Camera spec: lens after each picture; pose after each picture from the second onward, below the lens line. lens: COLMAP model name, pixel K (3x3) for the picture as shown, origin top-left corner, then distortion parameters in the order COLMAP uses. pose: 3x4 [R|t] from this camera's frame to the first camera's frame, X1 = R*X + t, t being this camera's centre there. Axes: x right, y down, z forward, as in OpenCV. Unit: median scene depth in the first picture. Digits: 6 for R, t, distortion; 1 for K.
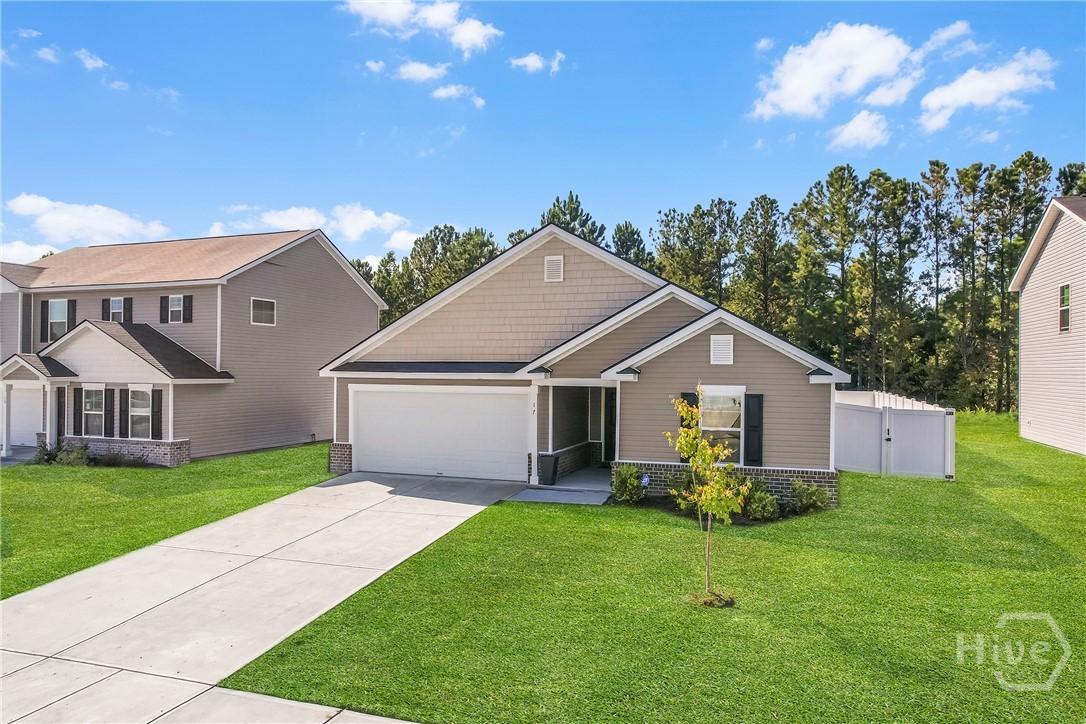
lens RADIAL K [[712.9, 0, 547.6], [0, 712.9, 365.4], [0, 0, 1]] dist [-0.062864, 0.054294]
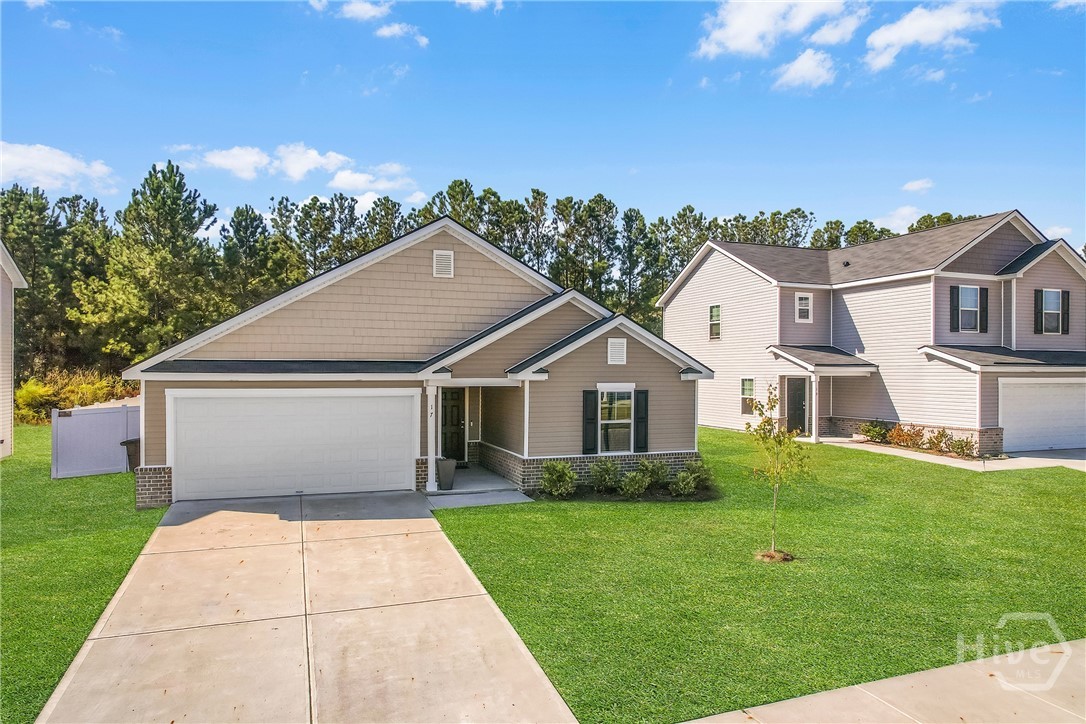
lens RADIAL K [[712.9, 0, 547.6], [0, 712.9, 365.4], [0, 0, 1]] dist [-0.062864, 0.054294]
pose [[0.780573, -0.000721, 0.625064, -0.461312], [-0.002097, 0.999991, 0.003772, -0.003125], [-0.625061, -0.004256, 0.780565, 0.158438]]
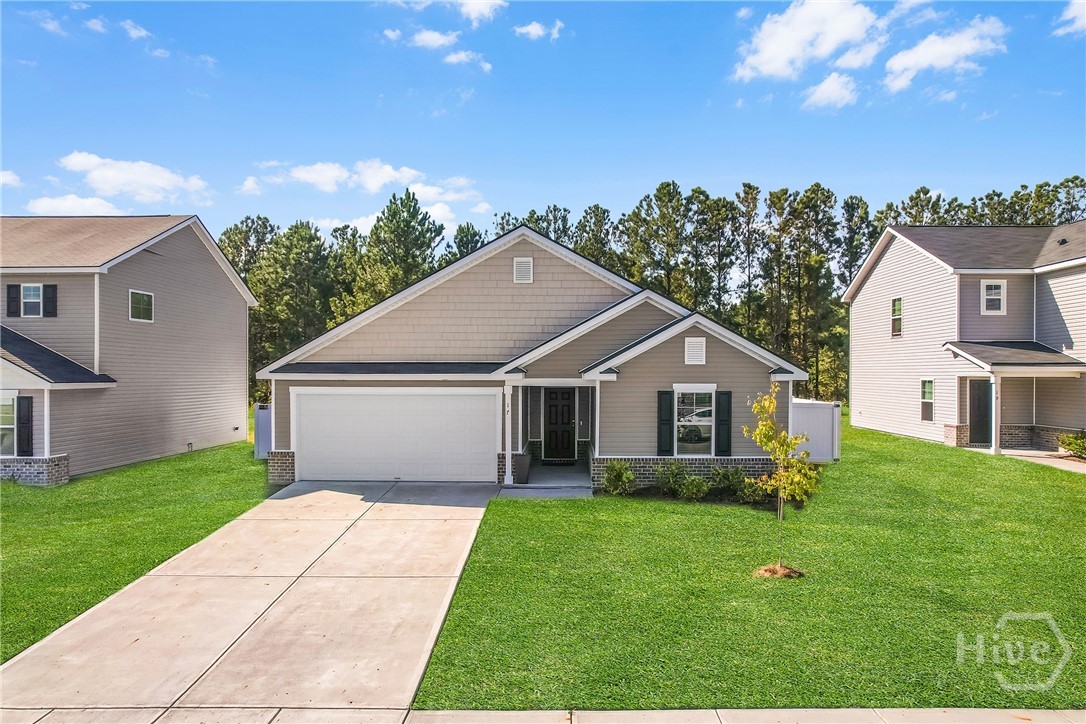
lens RADIAL K [[712.9, 0, 547.6], [0, 712.9, 365.4], [0, 0, 1]] dist [-0.062864, 0.054294]
pose [[0.954073, -0.003409, 0.299554, -0.251981], [0.003533, 0.999994, 0.000129, -0.000538], [-0.299553, 0.000935, 0.954079, 0.021463]]
